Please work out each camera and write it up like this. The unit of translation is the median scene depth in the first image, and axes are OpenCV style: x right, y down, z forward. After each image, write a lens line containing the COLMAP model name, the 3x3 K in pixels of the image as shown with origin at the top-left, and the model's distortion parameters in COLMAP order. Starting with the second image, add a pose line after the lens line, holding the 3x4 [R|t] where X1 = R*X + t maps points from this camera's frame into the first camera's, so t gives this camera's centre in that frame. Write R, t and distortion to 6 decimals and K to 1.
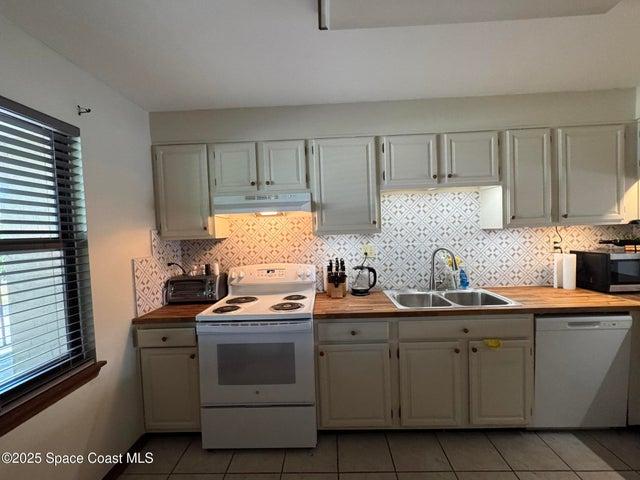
lens RADIAL K [[264.4, 0, 317.0], [0, 264.4, 240.3], [0, 0, 1]] dist [0.018926, 0.000478]
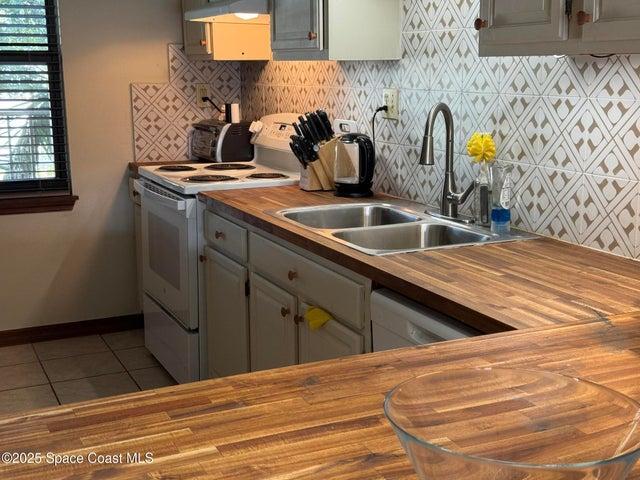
lens RADIAL K [[895.7, 0, 317.0], [0, 895.7, 237.4], [0, 0, 1]] dist [0.112959, 0.000000]
pose [[0.456338, 0.204244, -0.866048, 1.733768], [-0.037999, 0.976885, 0.210361, -0.057196], [0.888995, -0.063087, 0.453551, 0.271015]]
